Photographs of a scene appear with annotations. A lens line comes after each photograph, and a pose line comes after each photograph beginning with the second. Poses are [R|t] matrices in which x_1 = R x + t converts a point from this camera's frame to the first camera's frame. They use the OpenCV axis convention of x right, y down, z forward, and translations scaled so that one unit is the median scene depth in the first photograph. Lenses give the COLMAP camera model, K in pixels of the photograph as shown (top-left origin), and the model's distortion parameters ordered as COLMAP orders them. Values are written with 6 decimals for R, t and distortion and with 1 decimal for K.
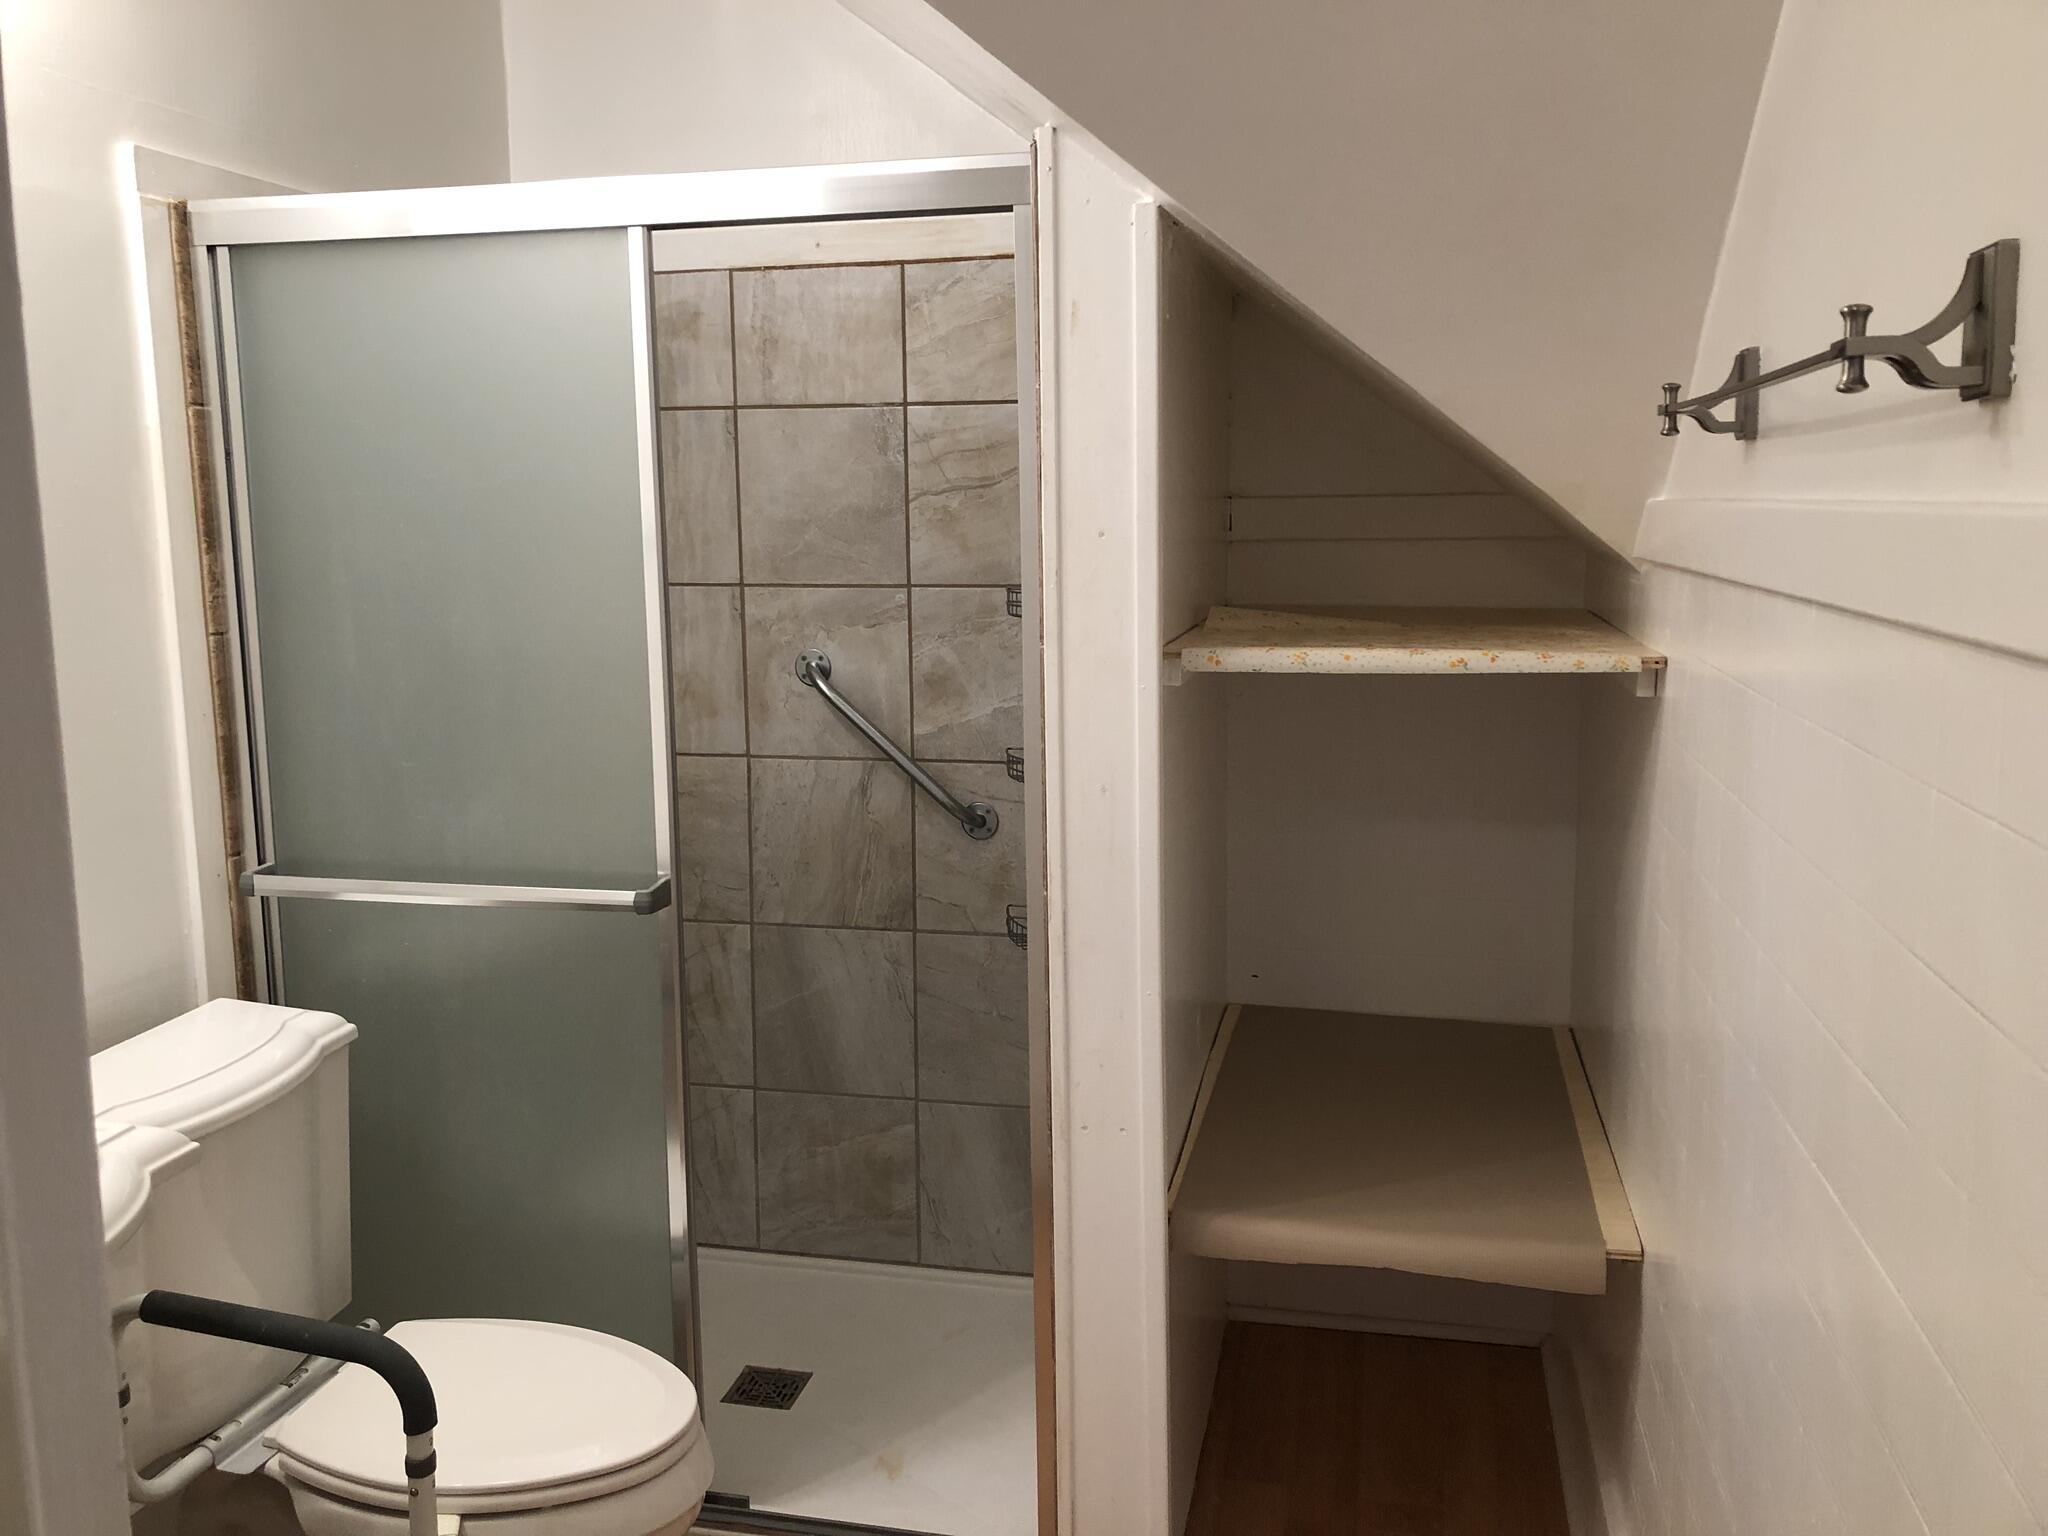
lens RADIAL K [[1649.5, 0, 1035.4], [0, 1649.5, 727.8], [0, 0, 1]] dist [0.024511, -0.041671]
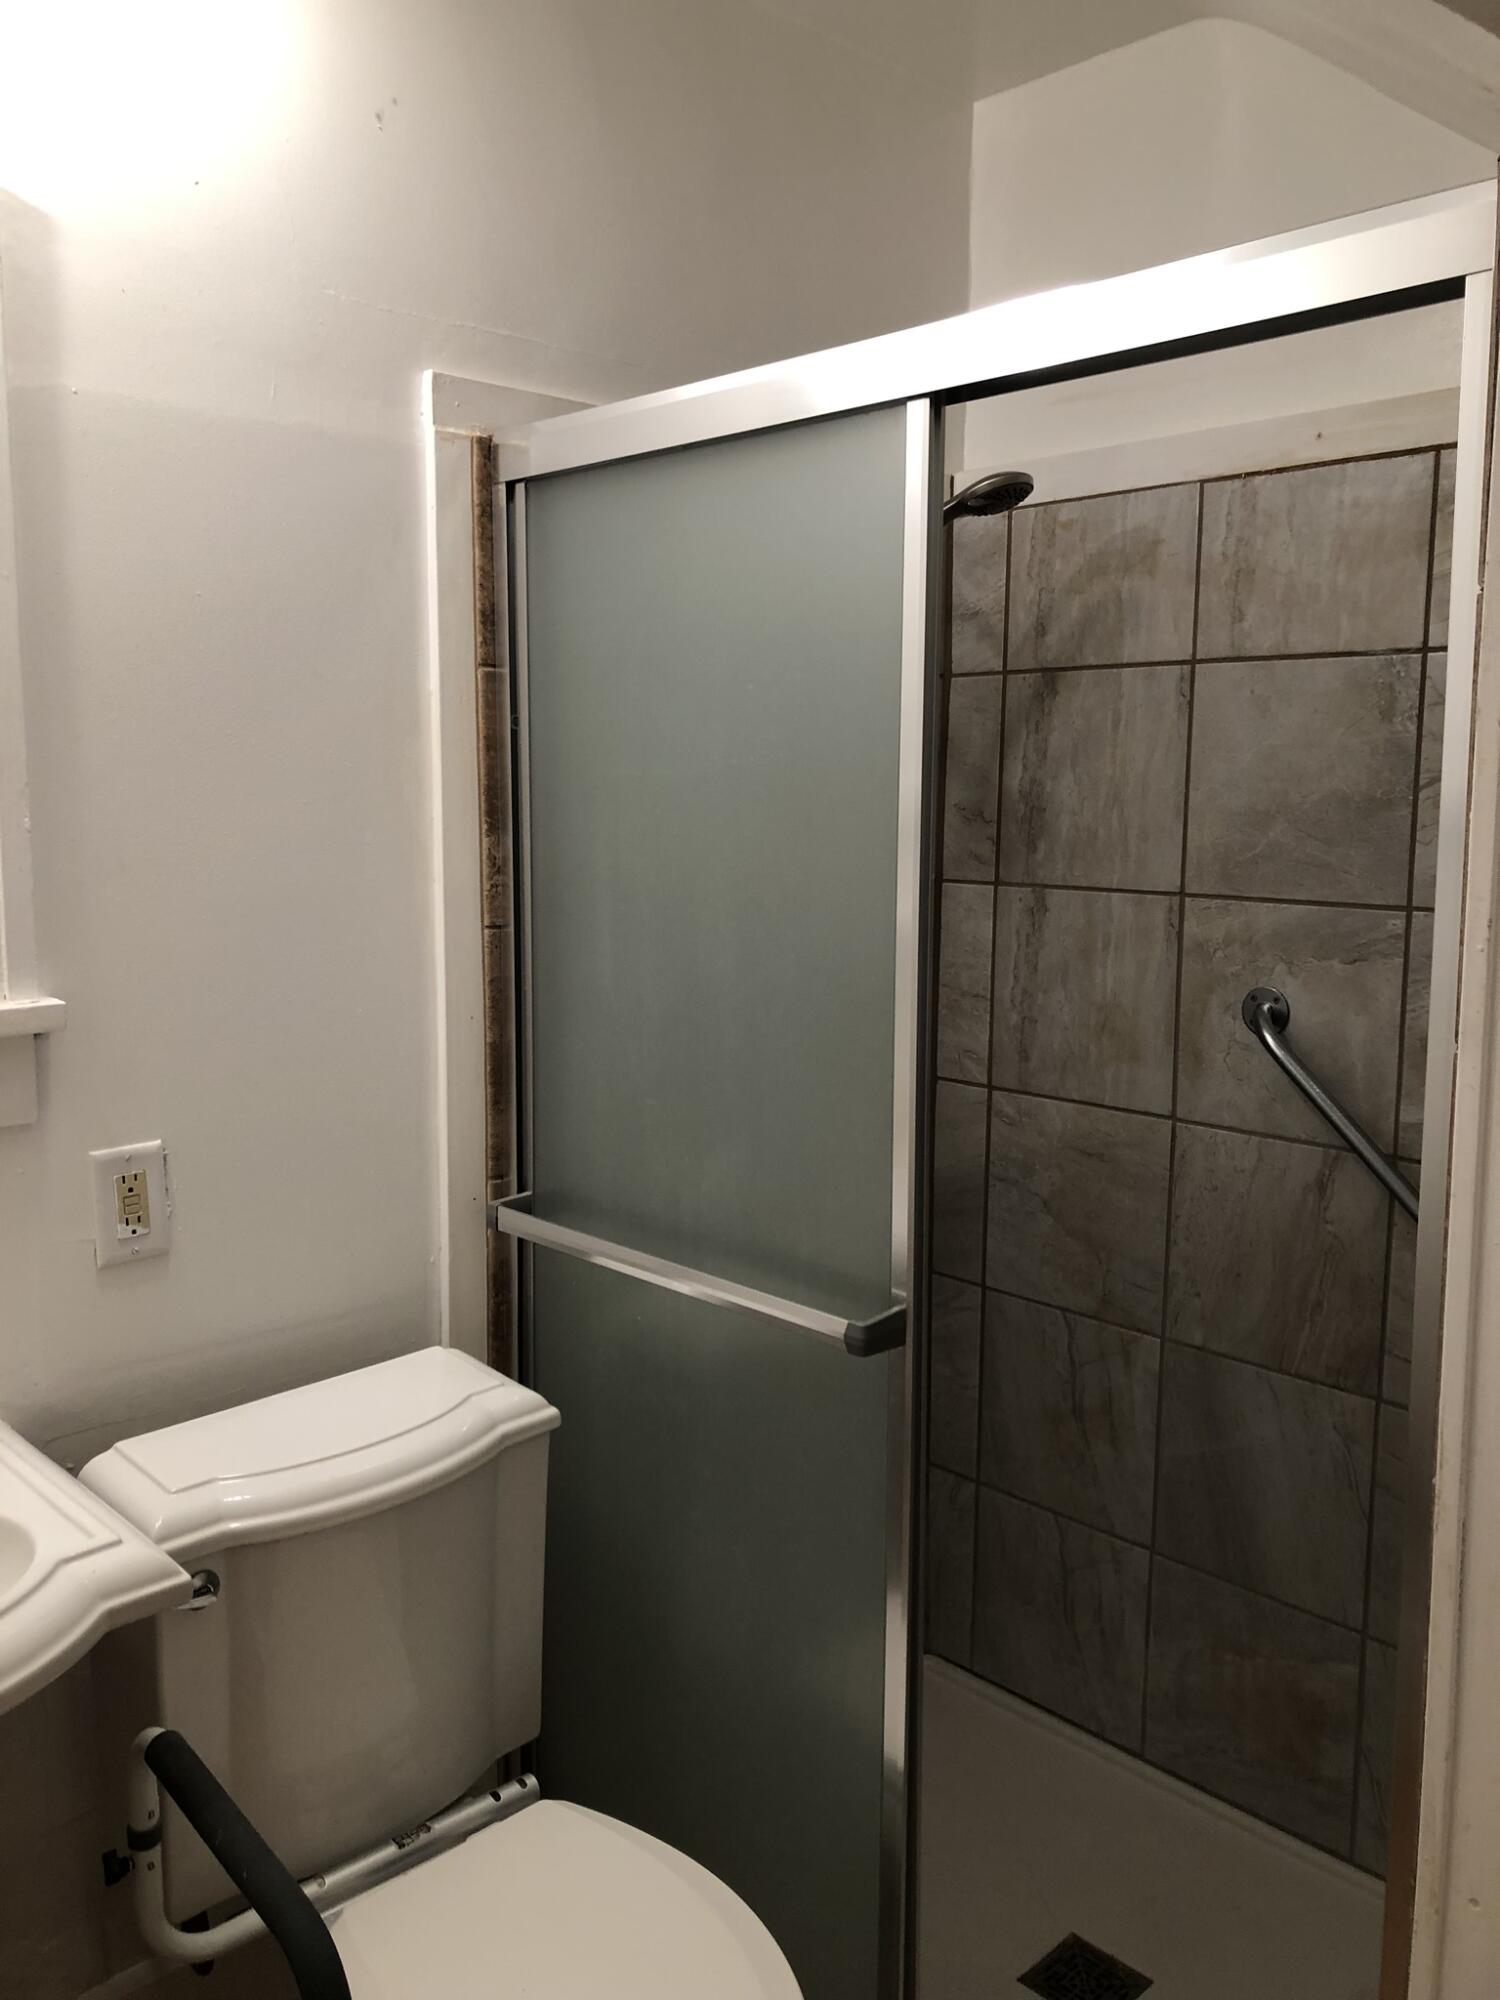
lens RADIAL K [[1610.8, 0, 773.8], [0, 1610.8, 970.1], [0, 0, 1]] dist [0.024511, -0.041671]
pose [[0.833048, 0.079575, -0.547448, 0.075949], [-0.090298, 0.995888, 0.007351, -0.041069], [0.545781, 0.043310, 0.836808, 0.281530]]
